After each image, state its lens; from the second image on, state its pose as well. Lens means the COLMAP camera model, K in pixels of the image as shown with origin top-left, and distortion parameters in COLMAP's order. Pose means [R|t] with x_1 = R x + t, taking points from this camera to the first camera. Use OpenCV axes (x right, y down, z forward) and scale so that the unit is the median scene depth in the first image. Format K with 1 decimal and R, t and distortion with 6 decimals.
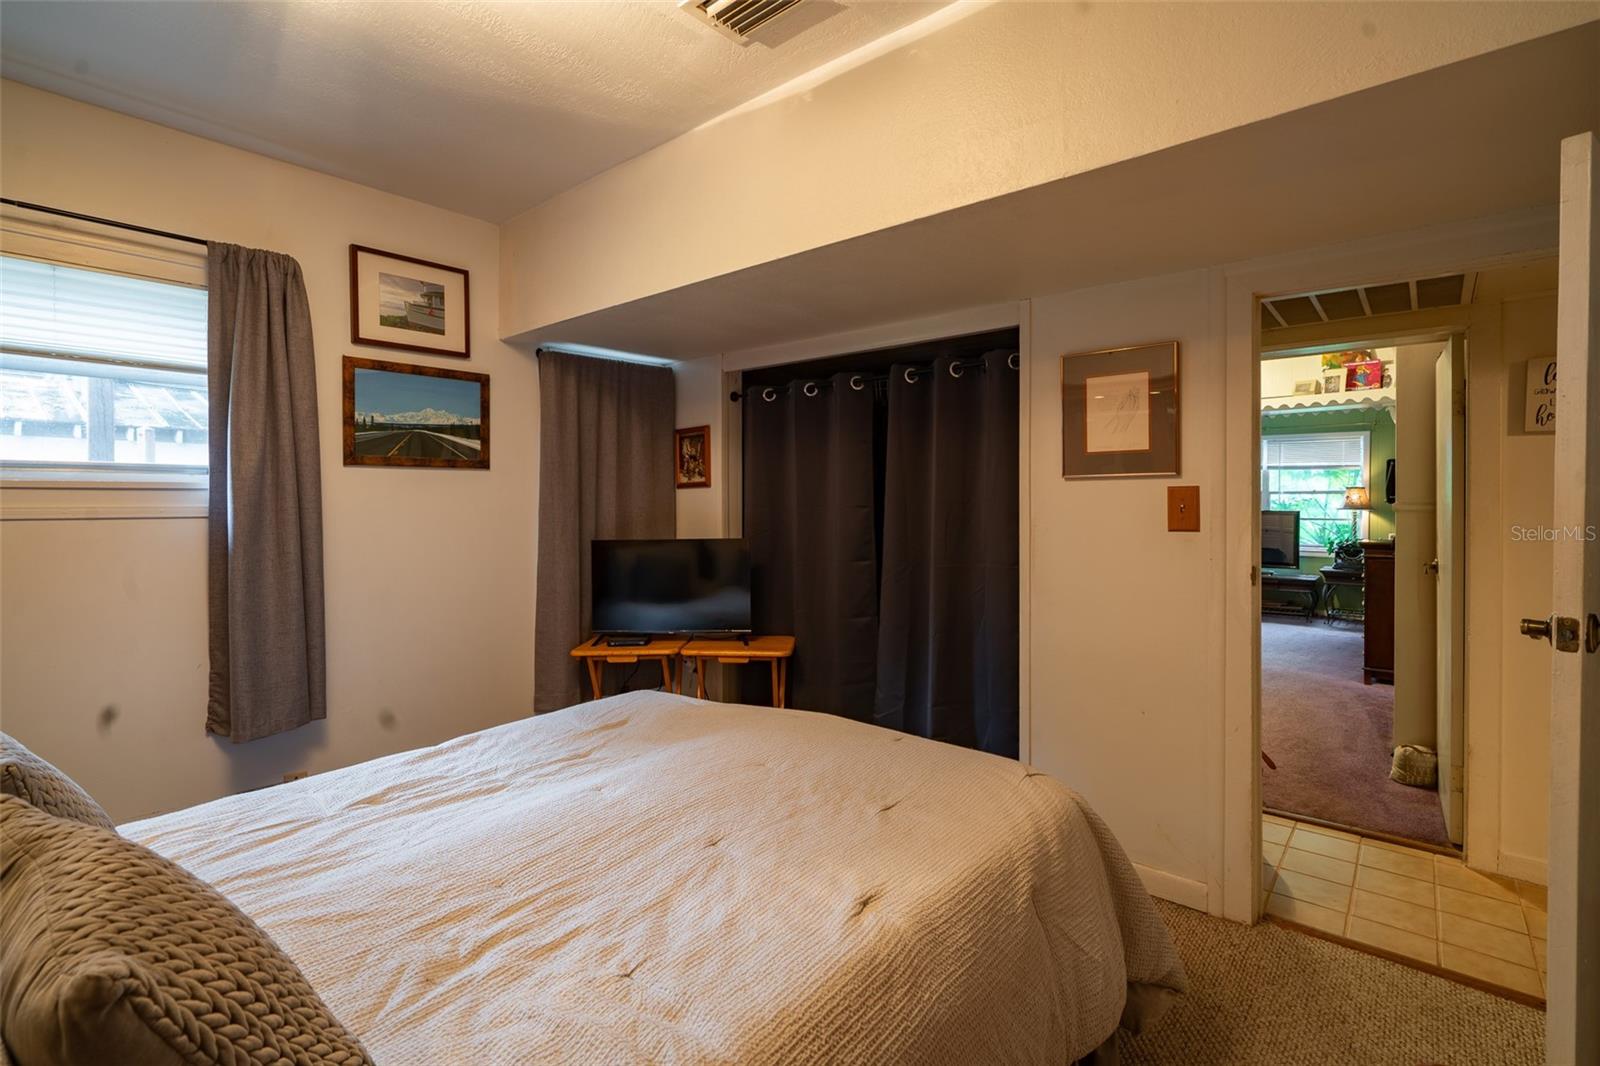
lens RADIAL K [[728.4, 0, 805.0], [0, 728.4, 503.2], [0, 0, 1]] dist [0.000705, 0.000091]
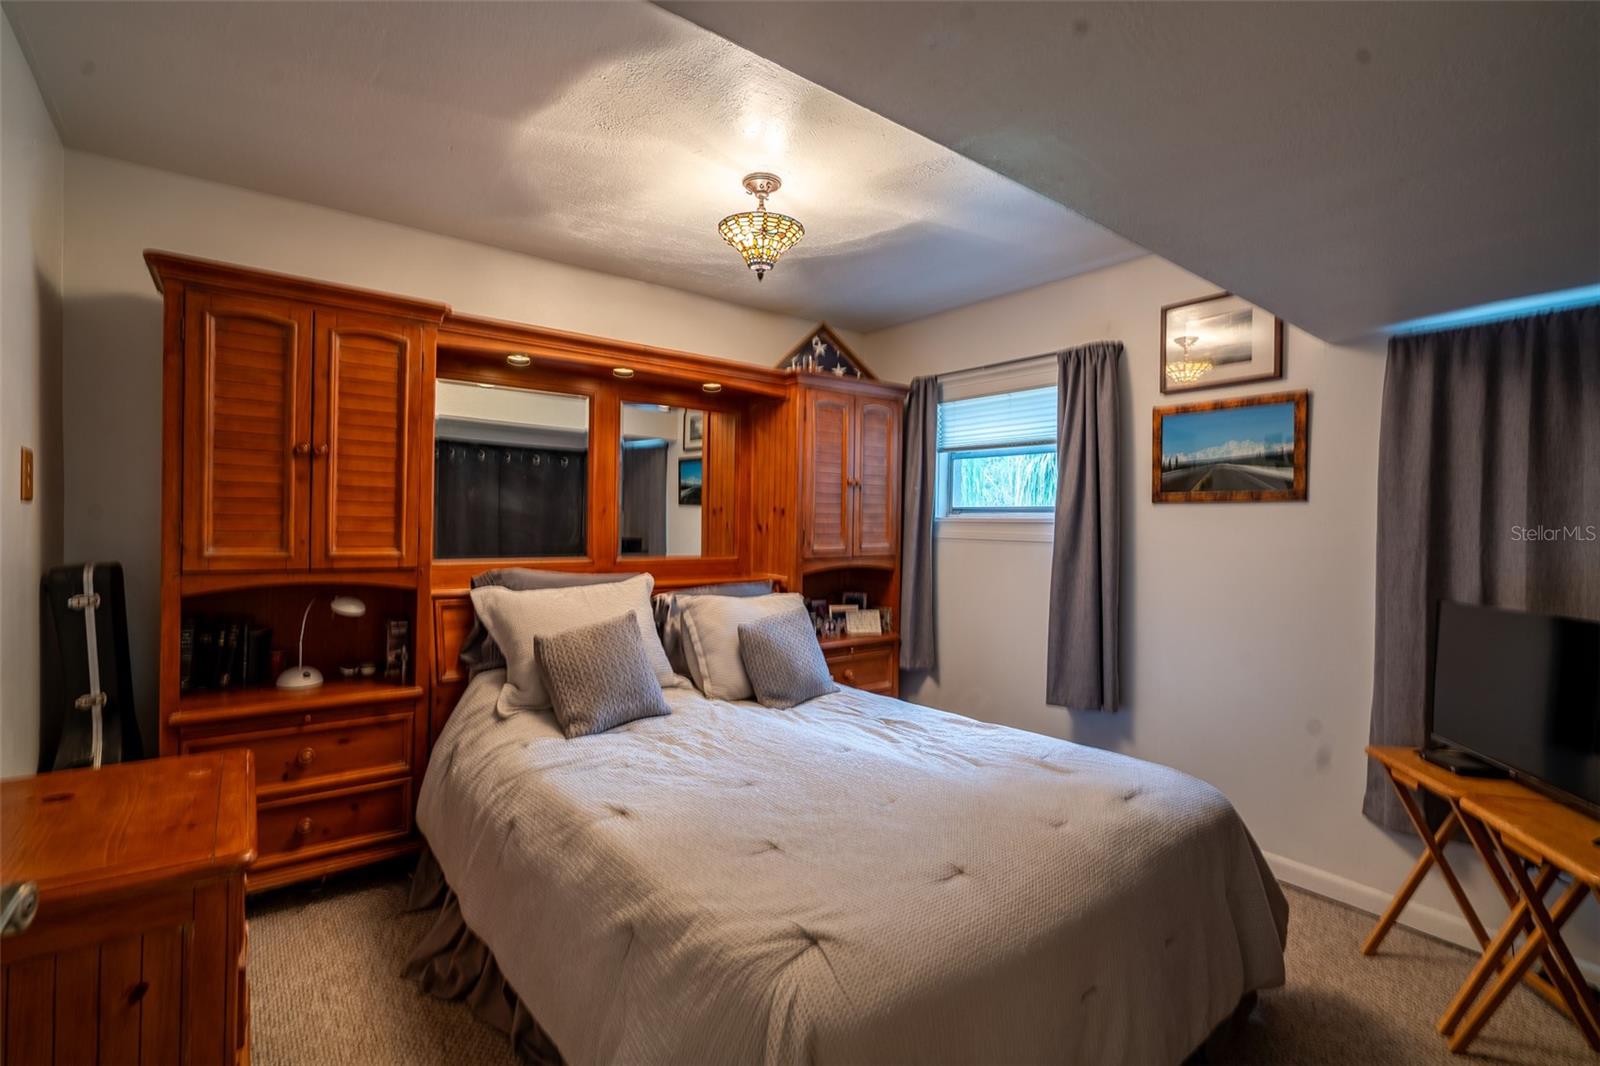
lens RADIAL K [[728.4, 0, 805.0], [0, 728.4, 503.2], [0, 0, 1]] dist [0.000705, 0.000091]
pose [[-0.184537, -0.025475, -0.982495, 0.659355], [-0.022108, 0.999519, -0.021764, -0.015749], [0.982577, 0.017705, -0.185011, 0.735692]]
